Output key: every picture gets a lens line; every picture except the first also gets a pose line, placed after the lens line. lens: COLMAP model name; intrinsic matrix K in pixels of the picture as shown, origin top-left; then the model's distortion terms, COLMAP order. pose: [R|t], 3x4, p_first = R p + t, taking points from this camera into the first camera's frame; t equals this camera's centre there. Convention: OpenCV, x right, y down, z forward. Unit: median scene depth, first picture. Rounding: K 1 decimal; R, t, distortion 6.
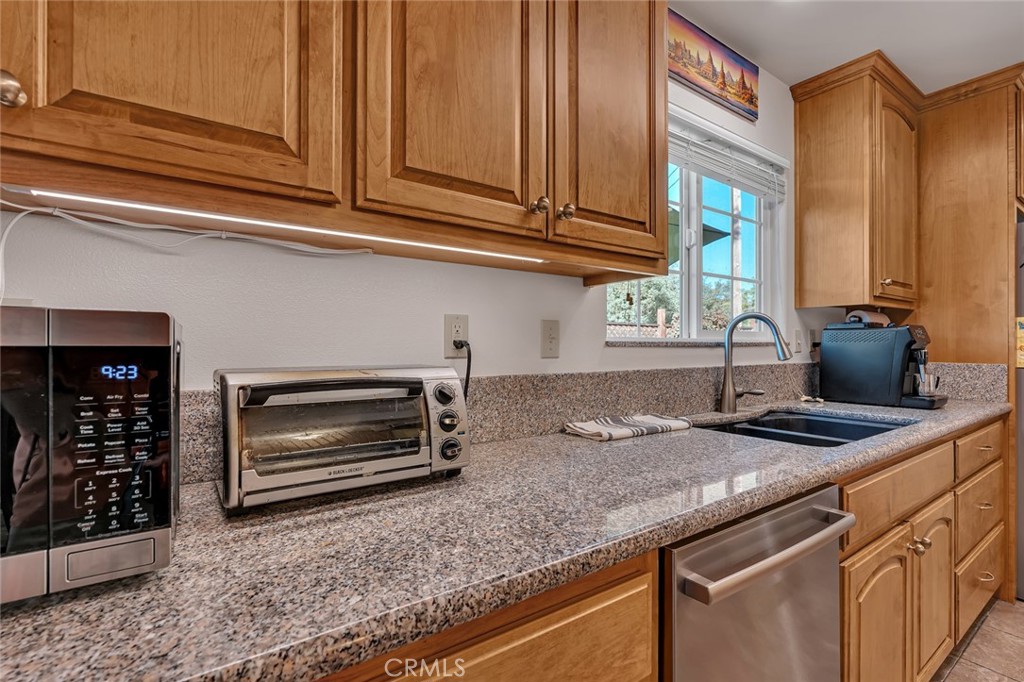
lens RADIAL K [[463.3, 0, 519.9], [0, 463.3, 346.3], [0, 0, 1]] dist [-0.012332, 0.002625]
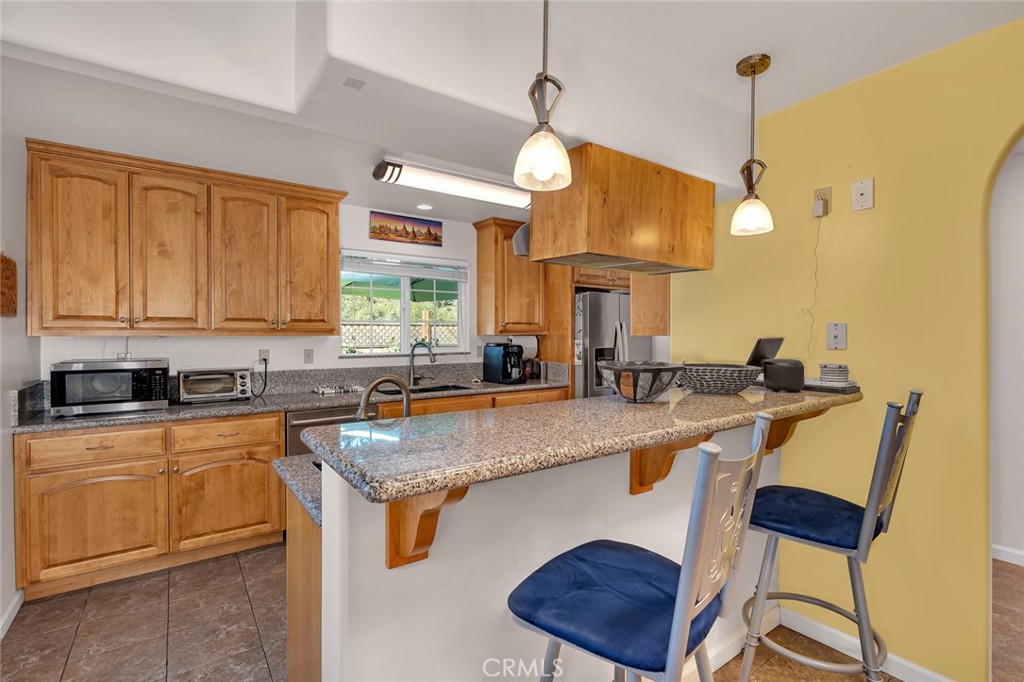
lens RADIAL K [[463.3, 0, 509.4], [0, 463.3, 337.6], [0, 0, 1]] dist [-0.012332, 0.002625]
pose [[0.999958, -0.001007, 0.009118, 1.297836], [0.000929, 0.999963, 0.008553, -0.157546], [-0.009127, -0.008544, 0.999922, -1.795400]]
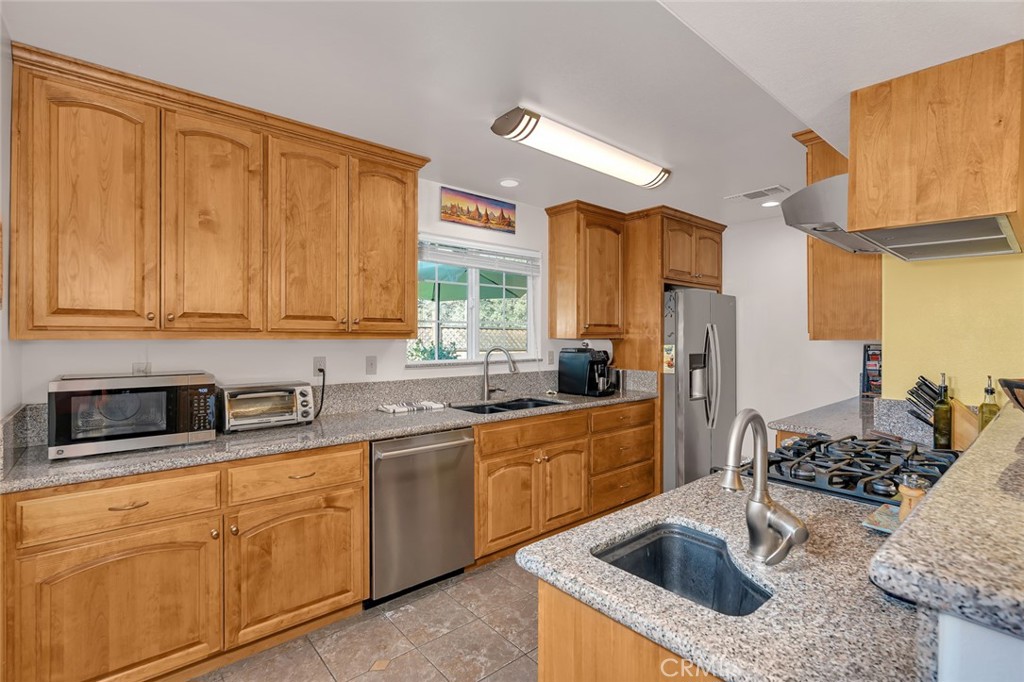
lens RADIAL K [[463.3, 0, 511.6], [0, 463.3, 337.7], [0, 0, 1]] dist [-0.012332, 0.002625]
pose [[0.995905, 0.001766, 0.090390, 0.554836], [-0.001991, 0.999995, 0.002403, -0.159769], [-0.090385, -0.002573, 0.995904, -1.241089]]
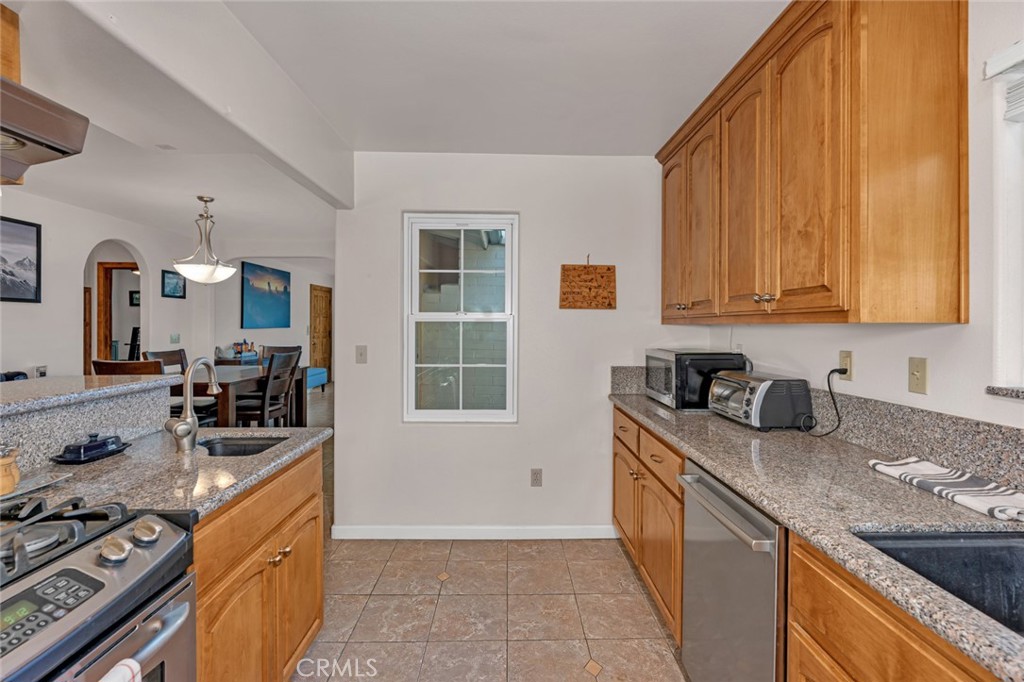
lens RADIAL K [[463.3, 0, 520.6], [0, 463.3, 328.0], [0, 0, 1]] dist [-0.012332, 0.002625]
pose [[-0.544866, 0.000727, -0.838523, 1.585775], [0.000152, 1.000000, 0.000768, -0.136175], [0.838523, 0.000291, -0.544866, 0.892138]]
